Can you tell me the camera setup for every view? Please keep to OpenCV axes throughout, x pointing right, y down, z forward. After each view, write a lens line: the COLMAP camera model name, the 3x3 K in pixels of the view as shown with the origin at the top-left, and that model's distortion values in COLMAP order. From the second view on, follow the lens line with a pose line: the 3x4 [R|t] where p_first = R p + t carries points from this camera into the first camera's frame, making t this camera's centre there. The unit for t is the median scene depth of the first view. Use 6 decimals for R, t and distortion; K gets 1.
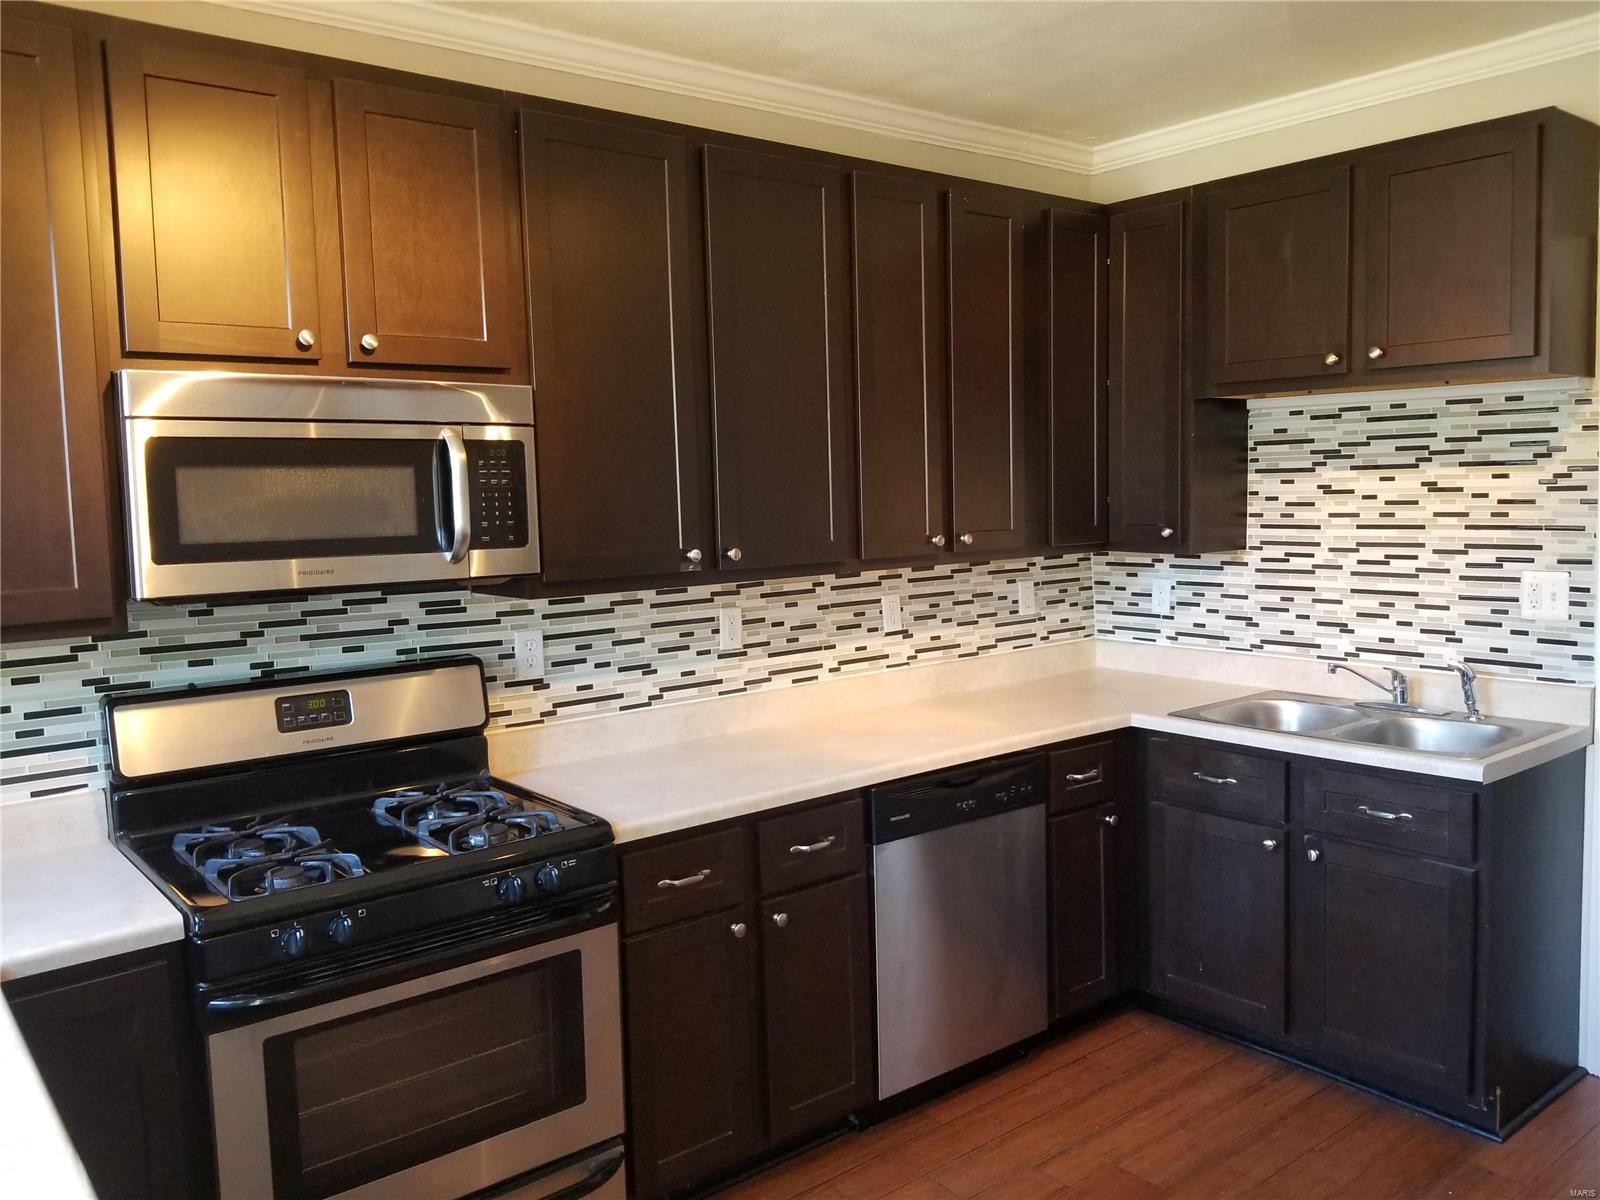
lens RADIAL K [[1256.8, 0, 833.3], [0, 1256.8, 576.7], [0, 0, 1]] dist [0.070368, -0.114902]
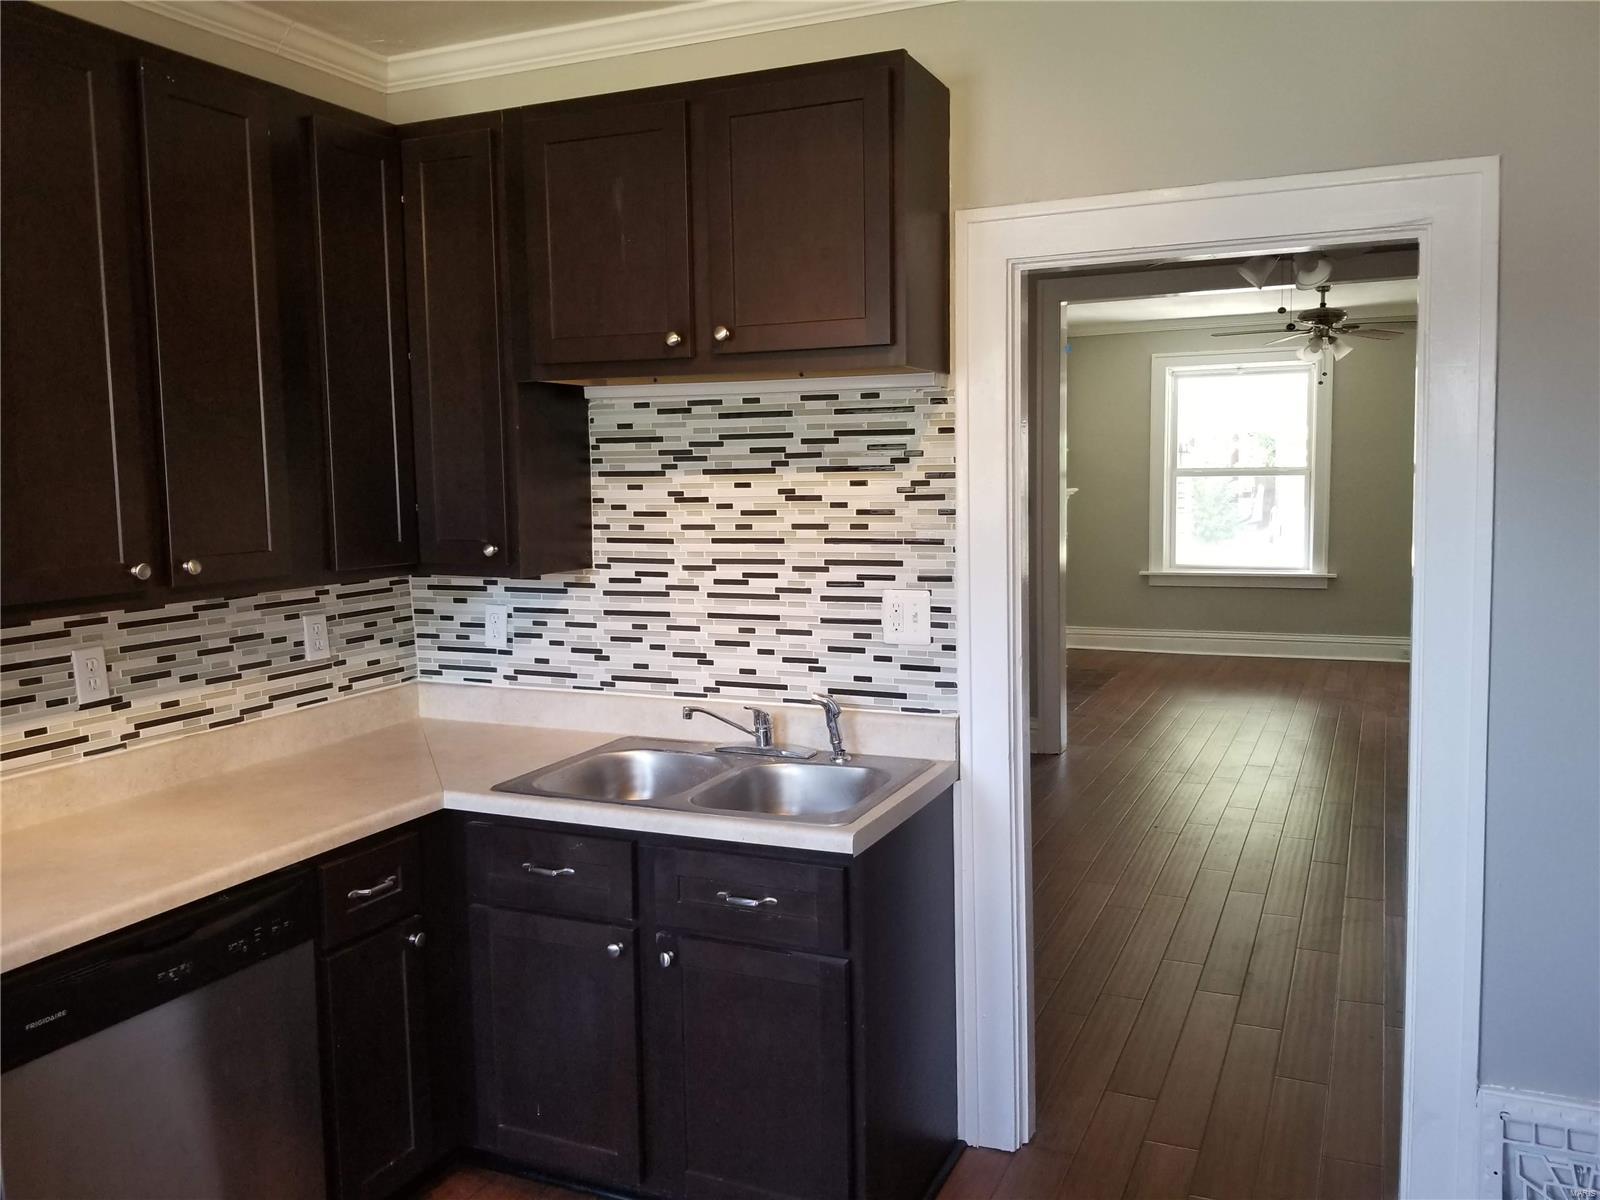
lens RADIAL K [[1256.8, 0, 833.3], [0, 1256.8, 576.7], [0, 0, 1]] dist [0.070368, -0.114902]
pose [[0.892270, -0.030781, 0.450451, 0.108224], [0.029199, 0.999519, 0.010463, -0.022684], [-0.450557, 0.003817, 0.892740, 0.217001]]
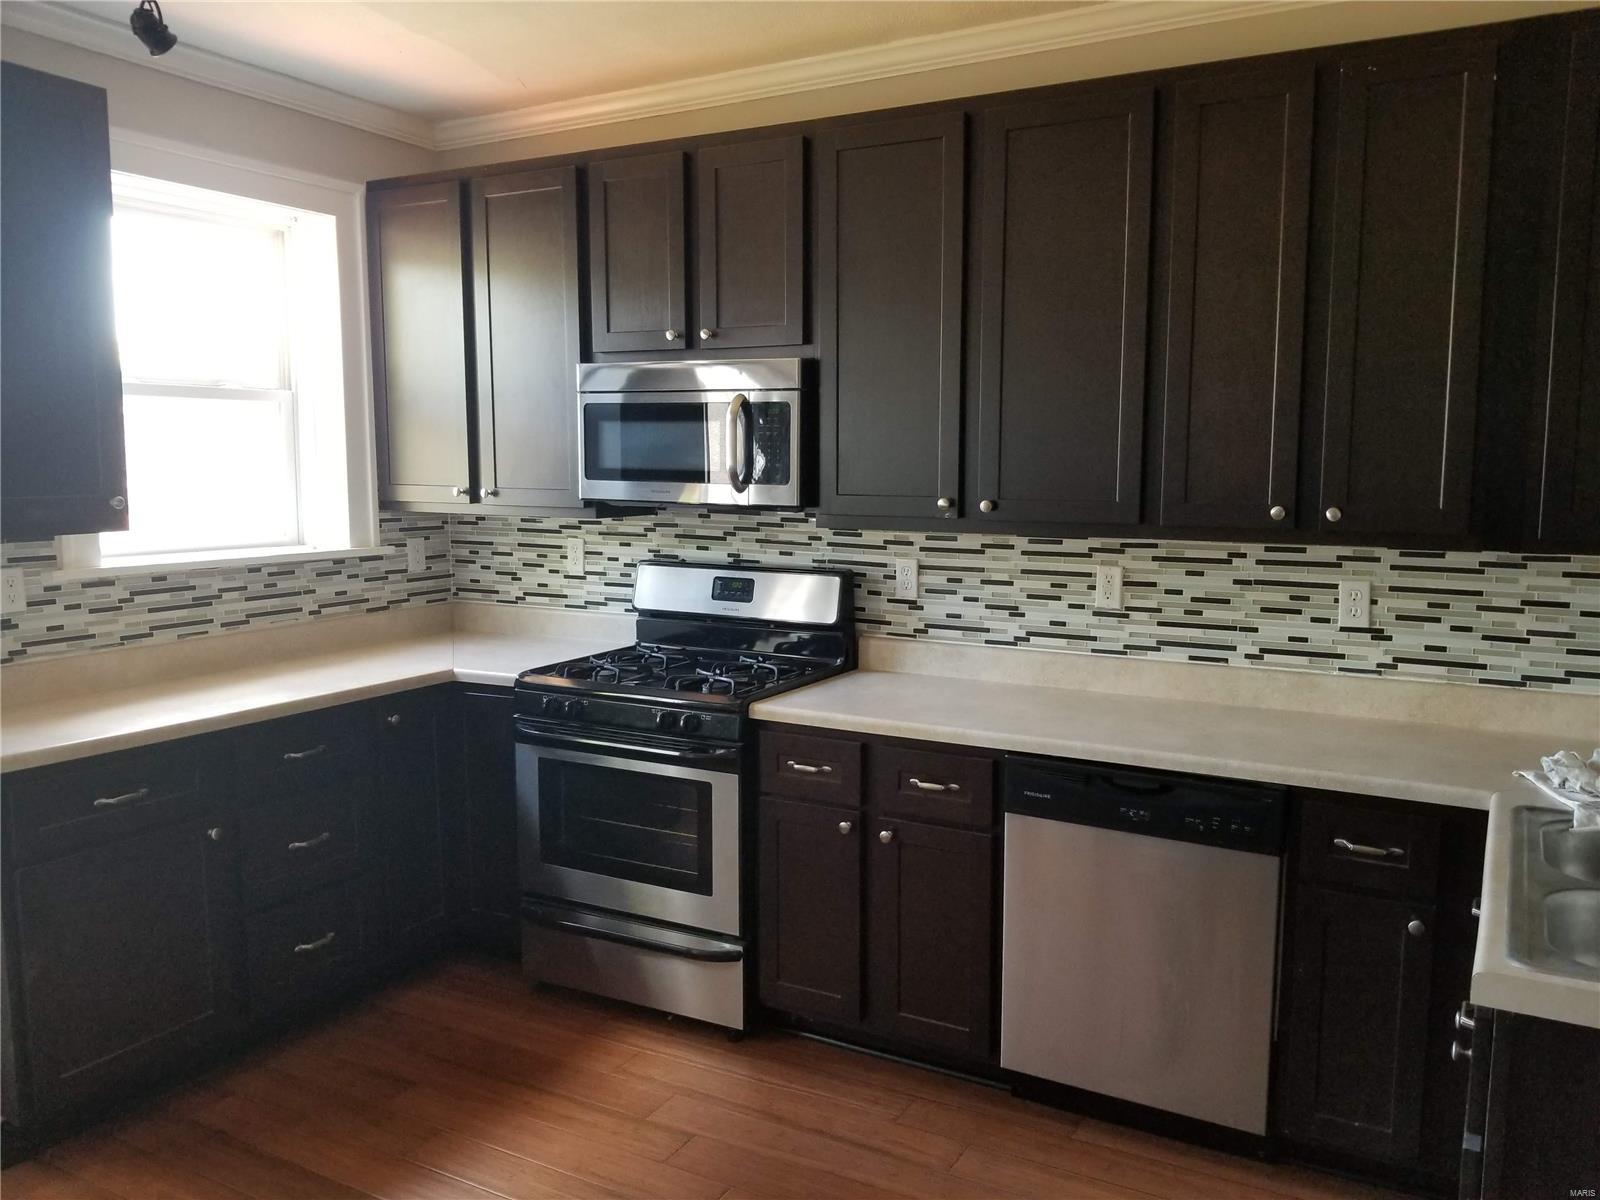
lens RADIAL K [[1263.6, 0, 800.0], [0, 1263.6, 600.0], [0, 0, 1]] dist [0.065468, -0.122651]
pose [[0.352125, 0.138549, -0.925641, 0.744373], [-0.077936, 0.989889, 0.118518, -0.046778], [0.932702, 0.030408, 0.359363, 0.421619]]
